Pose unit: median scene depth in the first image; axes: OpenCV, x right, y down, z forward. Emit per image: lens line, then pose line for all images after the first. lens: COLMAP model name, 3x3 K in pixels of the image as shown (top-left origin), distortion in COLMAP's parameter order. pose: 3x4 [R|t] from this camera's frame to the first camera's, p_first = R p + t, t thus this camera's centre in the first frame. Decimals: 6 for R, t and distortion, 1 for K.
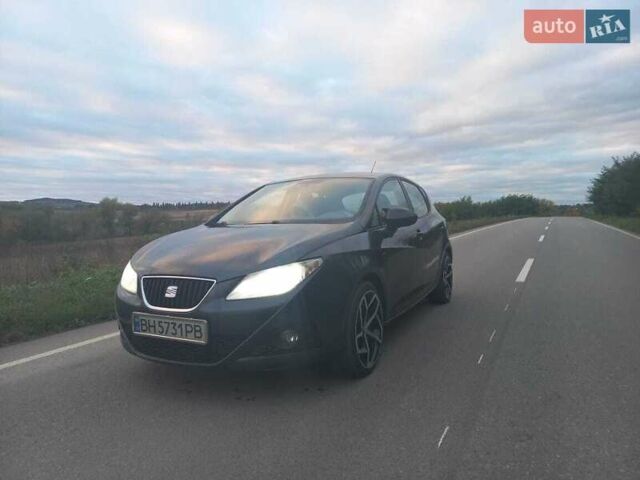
lens RADIAL K [[408.9, 0, 320.0], [0, 408.9, 240.0], [0, 0, 1]] dist [0.003079, 0.000328]
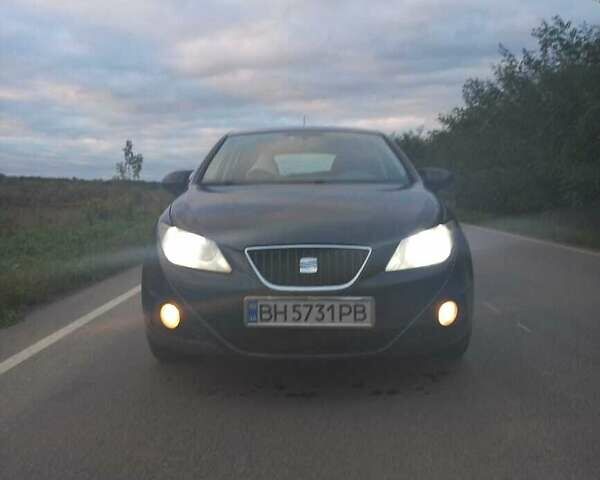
lens RADIAL K [[692.3, 0, 300.0], [0, 692.3, 240.0], [0, 0, 1]] dist [-0.001223, -0.009765]
pose [[0.897478, 0.008701, 0.440972, -0.956593], [-0.002902, 0.999900, -0.013824, 0.098067], [-0.441049, 0.011127, 0.897414, -0.150740]]
